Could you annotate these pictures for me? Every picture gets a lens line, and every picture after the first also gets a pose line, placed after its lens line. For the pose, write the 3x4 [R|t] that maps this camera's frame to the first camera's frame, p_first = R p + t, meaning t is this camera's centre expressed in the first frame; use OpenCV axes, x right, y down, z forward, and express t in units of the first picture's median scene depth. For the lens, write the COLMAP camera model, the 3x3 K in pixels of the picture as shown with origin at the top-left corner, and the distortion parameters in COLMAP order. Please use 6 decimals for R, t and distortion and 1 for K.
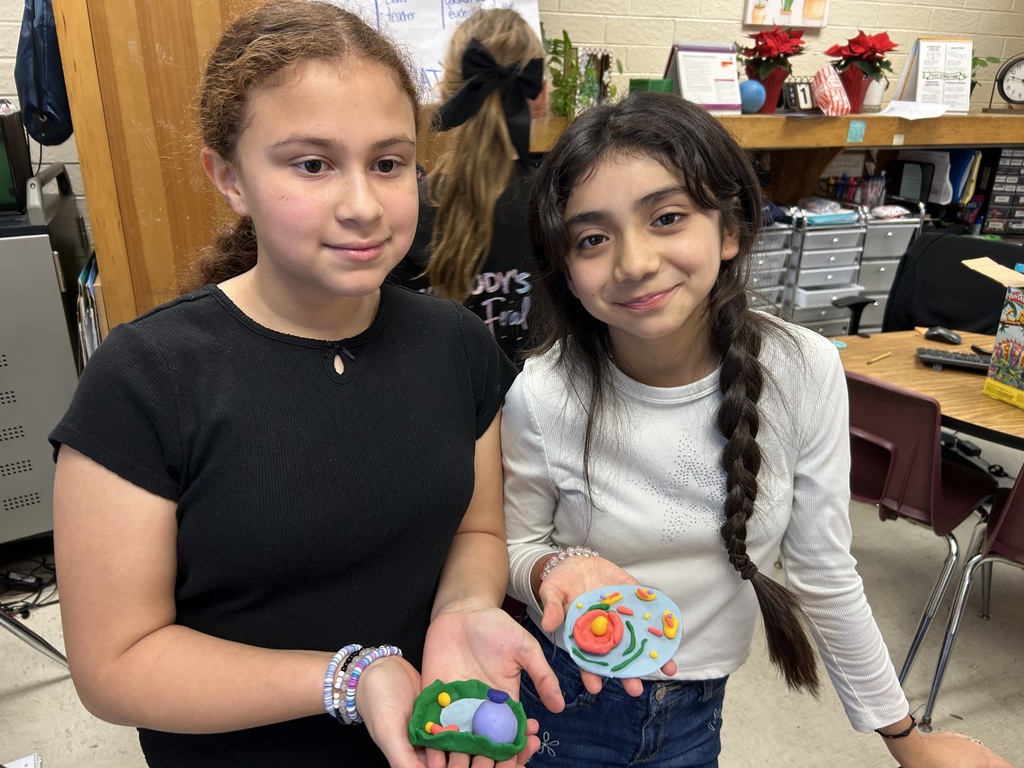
lens RADIAL K [[780.1, 0, 510.4], [0, 780.1, 384.8], [0, 0, 1]] dist [0.033164, -0.041956]
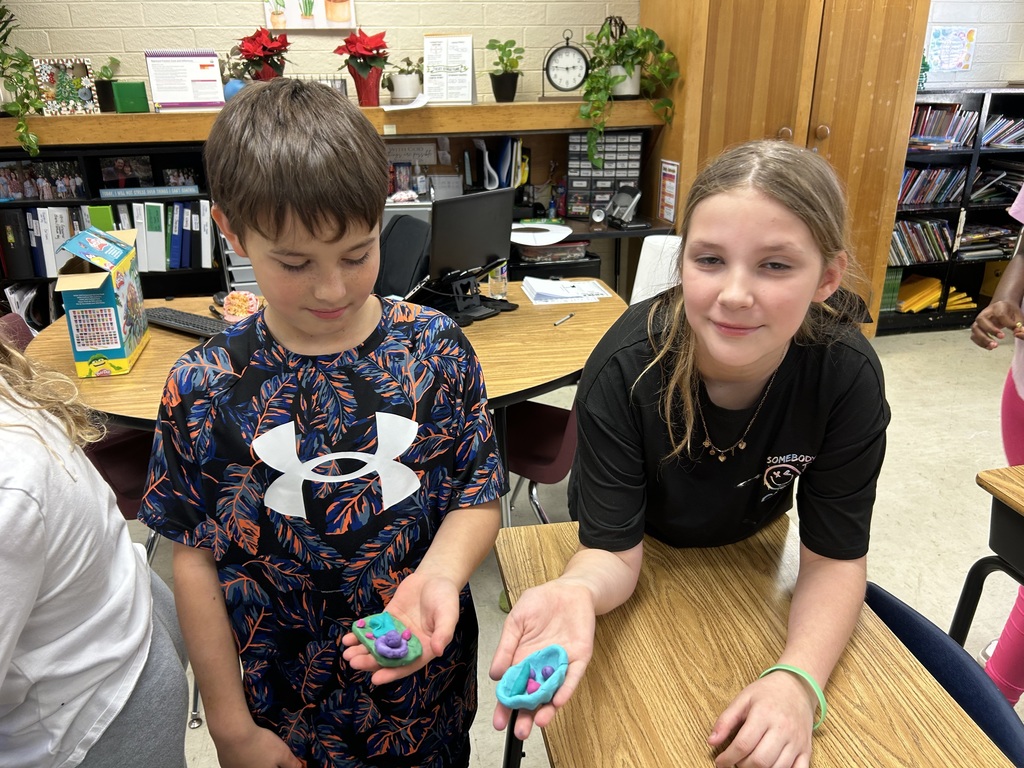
lens RADIAL K [[780.1, 0, 507.3], [0, 780.1, 385.2], [0, 0, 1]] dist [0.033164, -0.041956]
pose [[0.982516, 0.036198, -0.182624, 0.844612], [-0.034981, 0.999339, 0.009884, 0.027969], [0.182861, -0.003322, 0.983133, -0.046647]]
